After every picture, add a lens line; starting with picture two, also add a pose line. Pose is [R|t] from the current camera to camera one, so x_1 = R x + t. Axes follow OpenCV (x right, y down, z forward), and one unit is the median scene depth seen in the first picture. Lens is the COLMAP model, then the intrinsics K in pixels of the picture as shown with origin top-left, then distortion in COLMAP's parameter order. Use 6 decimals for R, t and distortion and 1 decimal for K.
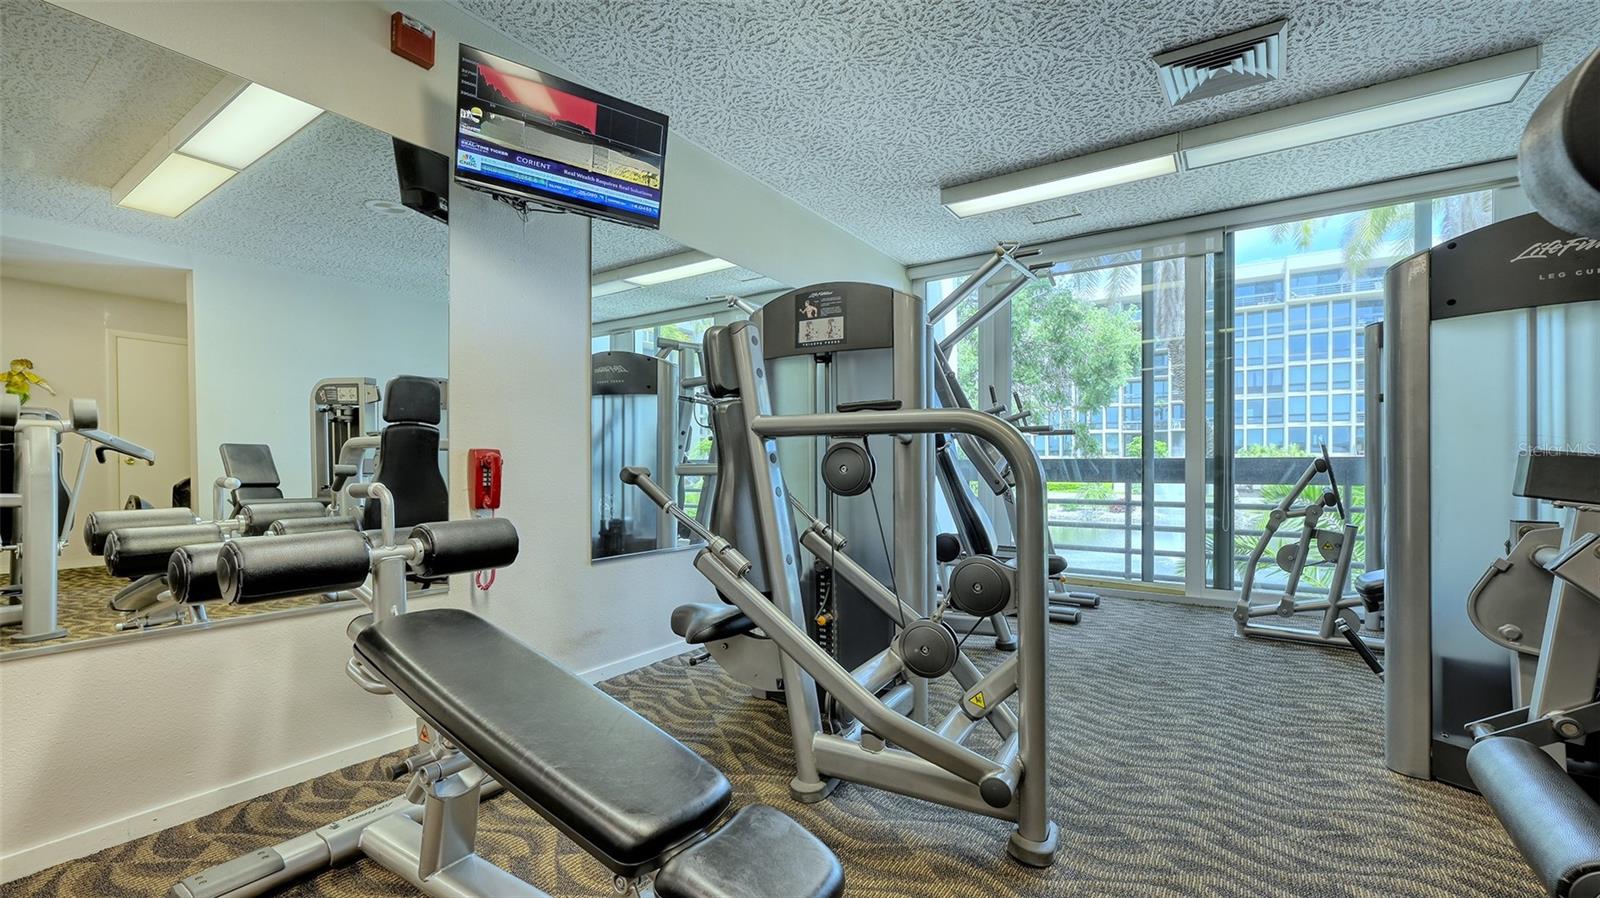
lens RADIAL K [[703.4, 0, 796.6], [0, 703.4, 460.9], [0, 0, 1]] dist [-0.000967, -0.000183]
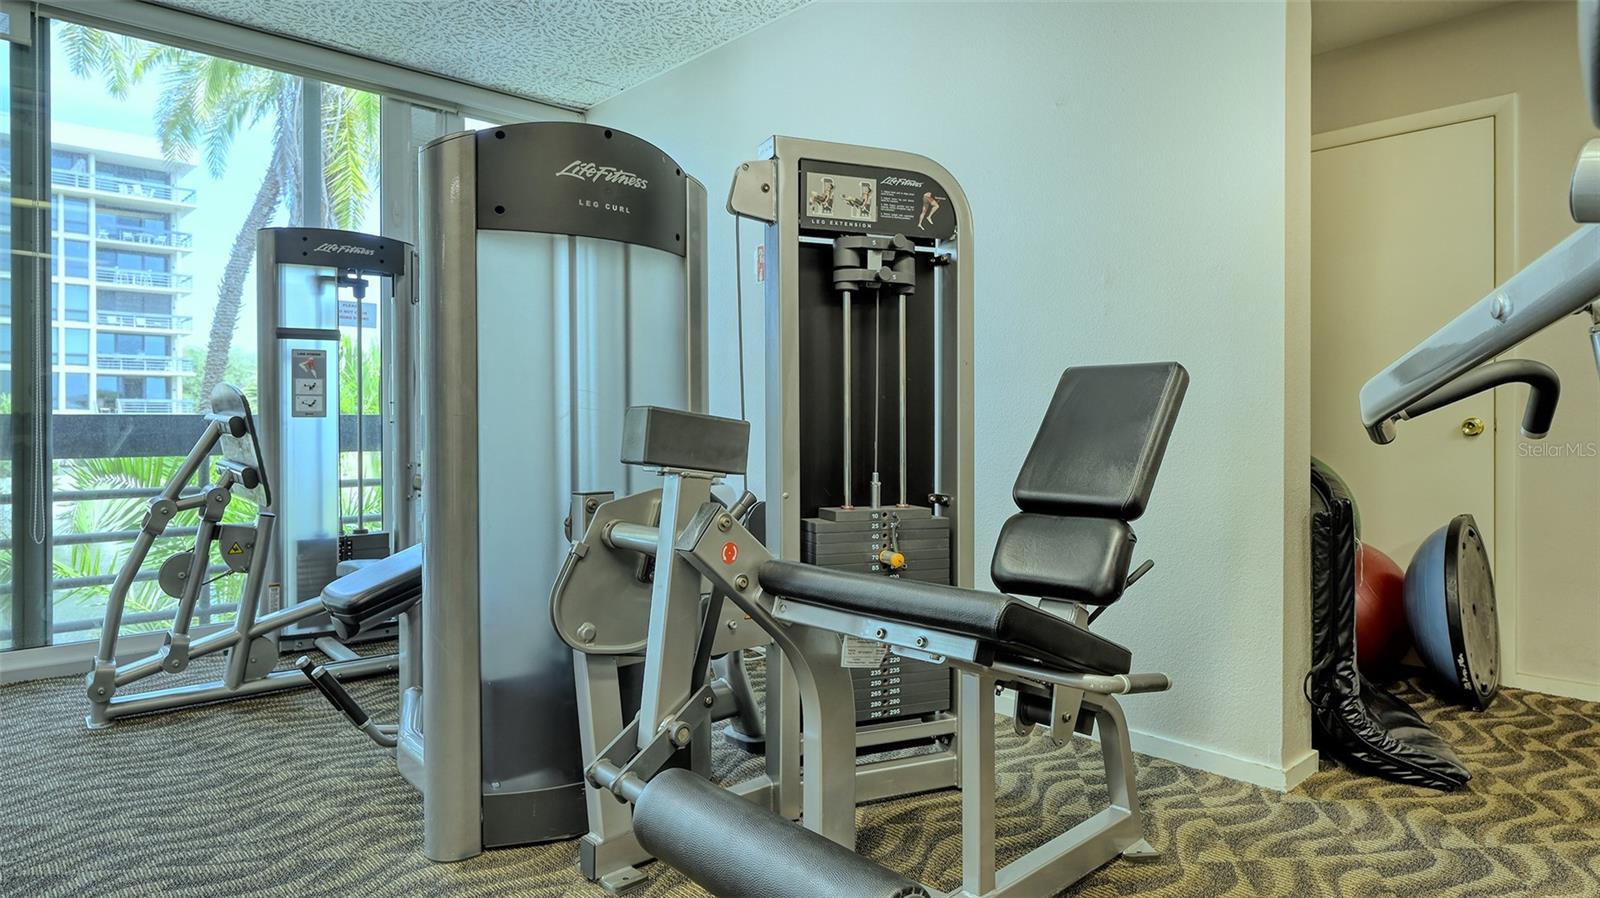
lens RADIAL K [[931.8, 0, 798.1], [0, 931.8, 431.7], [0, 0, 1]] dist [-0.003043, 0.001858]
pose [[0.212261, -0.003818, 0.977205, 0.013697], [-0.006179, 0.999967, 0.005249, 0.003567], [-0.977193, -0.007152, 0.212231, 0.296961]]
